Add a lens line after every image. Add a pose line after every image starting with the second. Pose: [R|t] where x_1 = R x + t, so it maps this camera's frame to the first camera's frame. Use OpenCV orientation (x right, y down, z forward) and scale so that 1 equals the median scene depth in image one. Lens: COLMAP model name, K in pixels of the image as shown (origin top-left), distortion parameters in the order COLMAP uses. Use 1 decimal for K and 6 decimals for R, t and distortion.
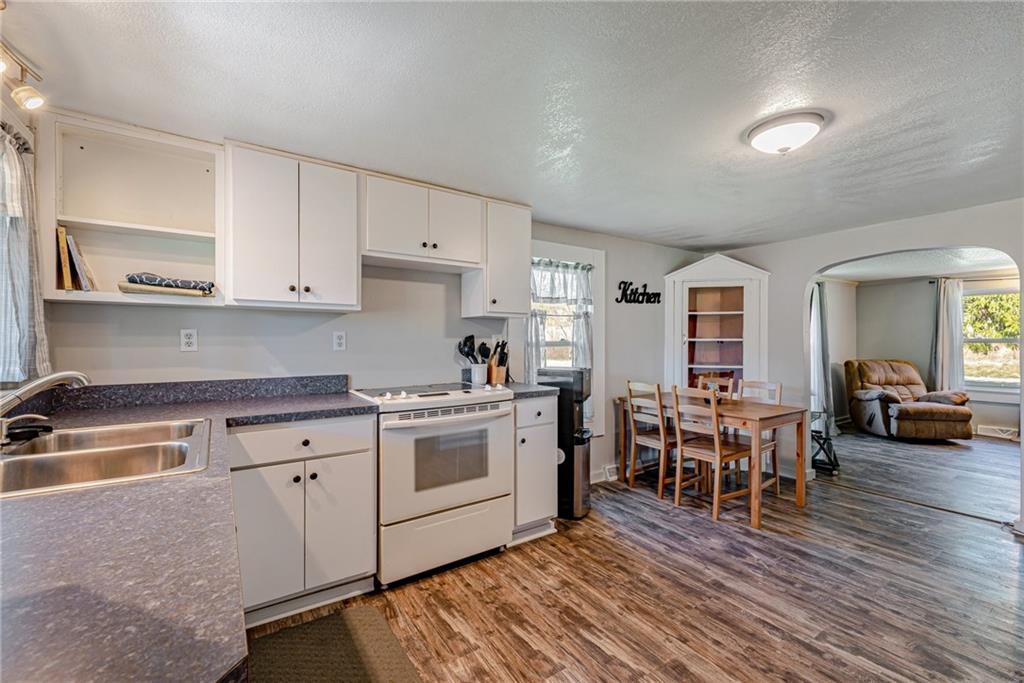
lens RADIAL K [[417.4, 0, 522.1], [0, 417.4, 342.3], [0, 0, 1]] dist [0.002296, 0.000346]
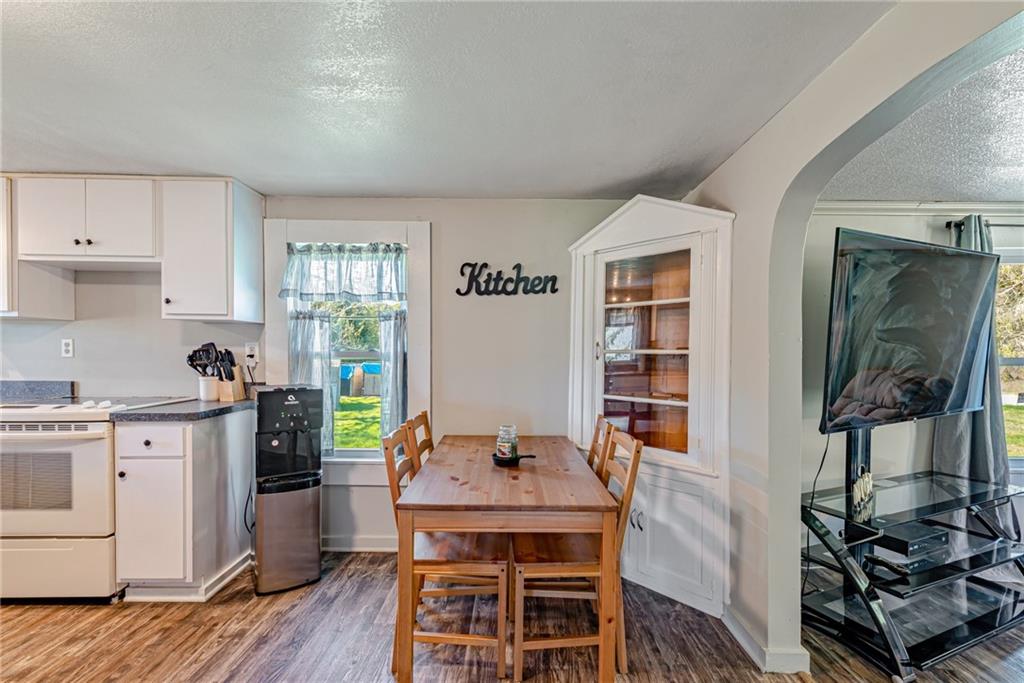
lens RADIAL K [[417.4, 0, 507.5], [0, 417.4, 364.0], [0, 0, 1]] dist [0.002296, 0.000346]
pose [[0.837018, 0.022348, -0.546719, 0.645949], [-0.011618, 0.999666, 0.023074, -0.000148], [0.547052, -0.012962, 0.836998, 0.456550]]
